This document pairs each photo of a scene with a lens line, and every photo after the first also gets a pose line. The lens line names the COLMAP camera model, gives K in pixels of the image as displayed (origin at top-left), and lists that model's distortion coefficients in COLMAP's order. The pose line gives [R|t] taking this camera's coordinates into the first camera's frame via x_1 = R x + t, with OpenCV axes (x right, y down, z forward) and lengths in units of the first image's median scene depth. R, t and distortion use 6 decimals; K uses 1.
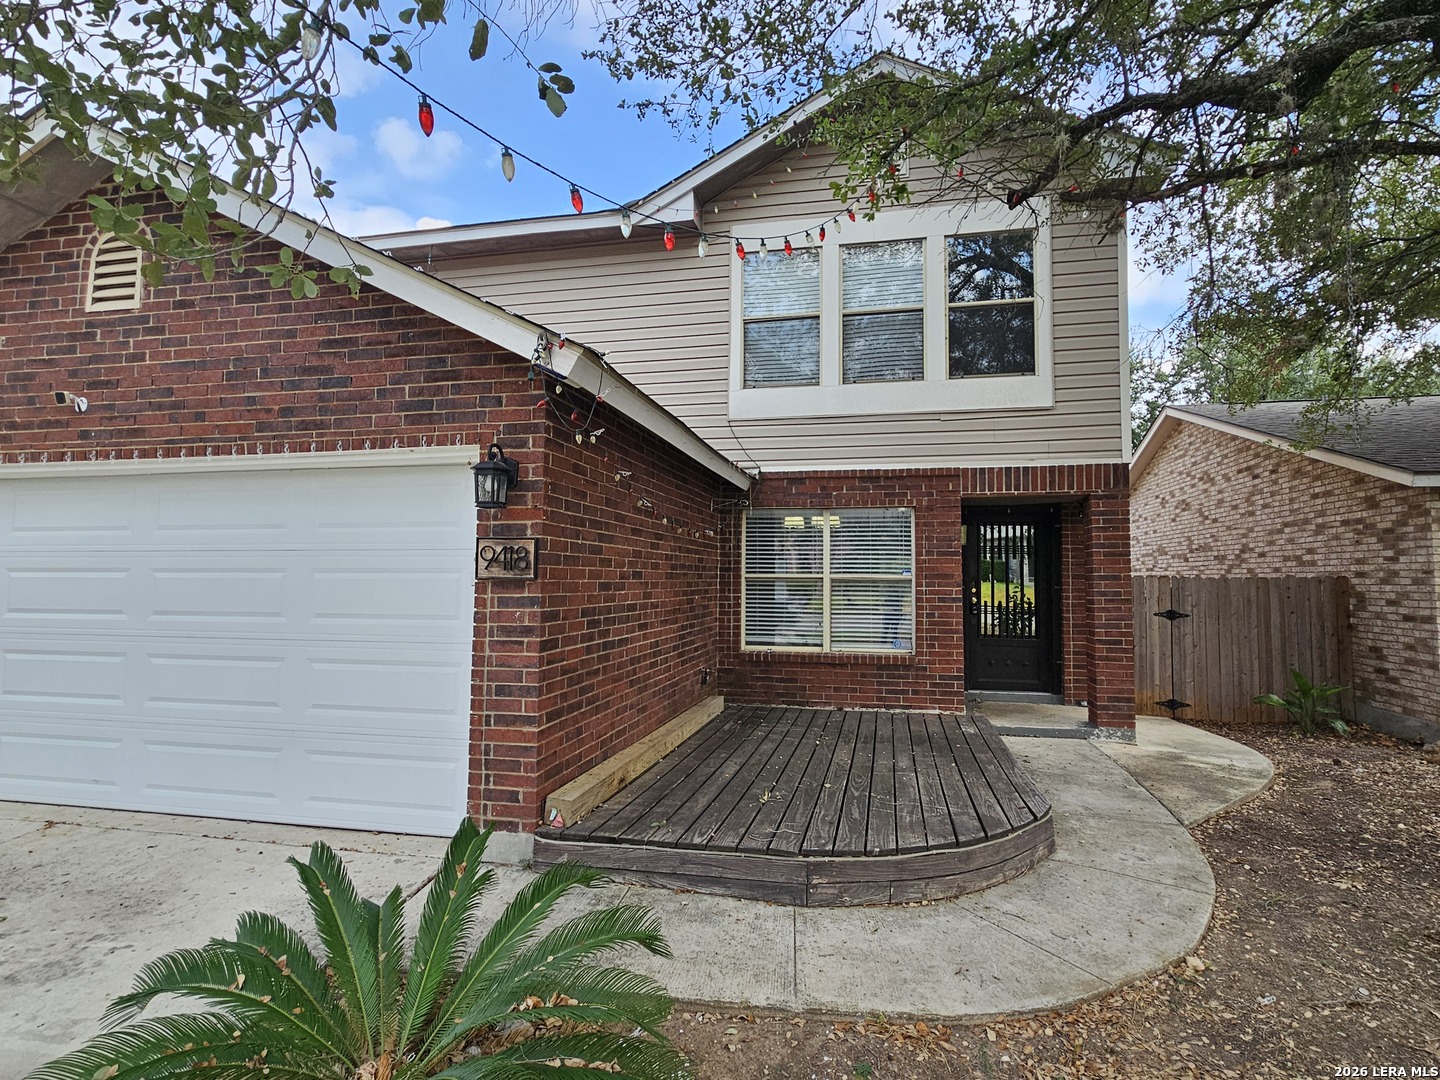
lens RADIAL K [[742.2, 0, 727.2], [0, 742.2, 537.8], [0, 0, 1]] dist [-0.000223, -0.000961]
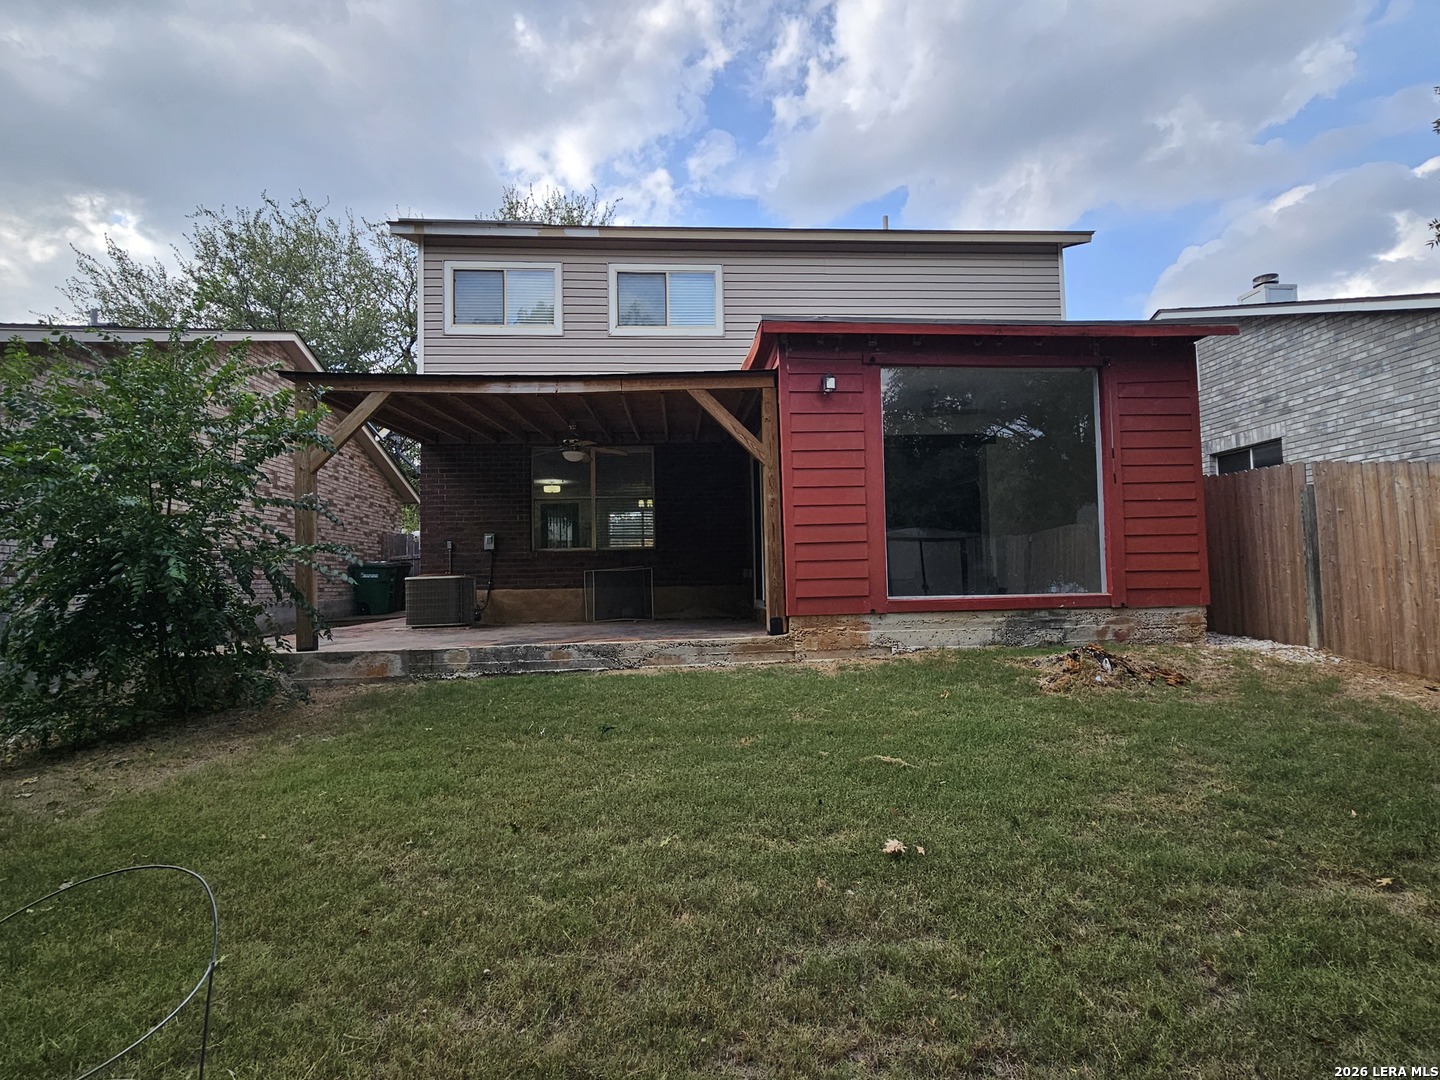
lens RADIAL K [[742.2, 0, 727.2], [0, 742.2, 537.8], [0, 0, 1]] dist [-0.000223, -0.000961]
pose [[-0.956550, 0.003134, -0.291551, 0.590616], [0.037848, 0.992816, -0.113504, 0.354781], [0.289101, -0.119607, -0.949797, 3.457737]]
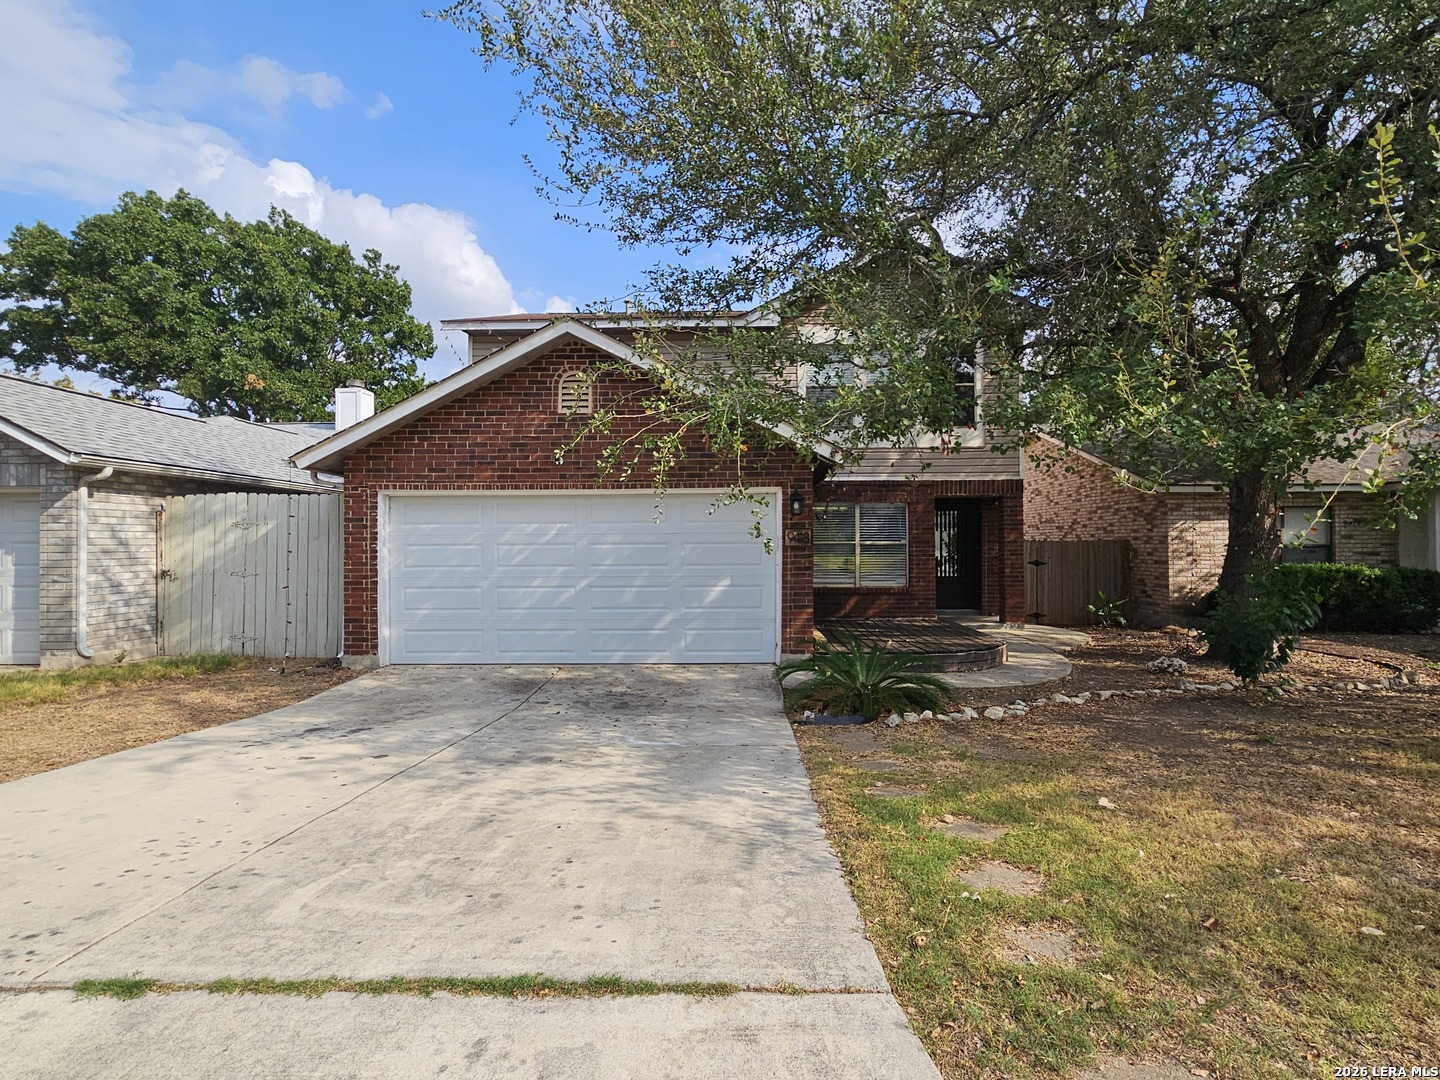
lens RADIAL K [[742.2, 0, 727.2], [0, 742.2, 537.8], [0, 0, 1]] dist [-0.000223, -0.000961]
pose [[0.982881, -0.009179, 0.184015, -0.463973], [0.000363, 0.998853, 0.047884, -0.040059], [-0.184243, -0.046998, 0.981756, -0.603547]]
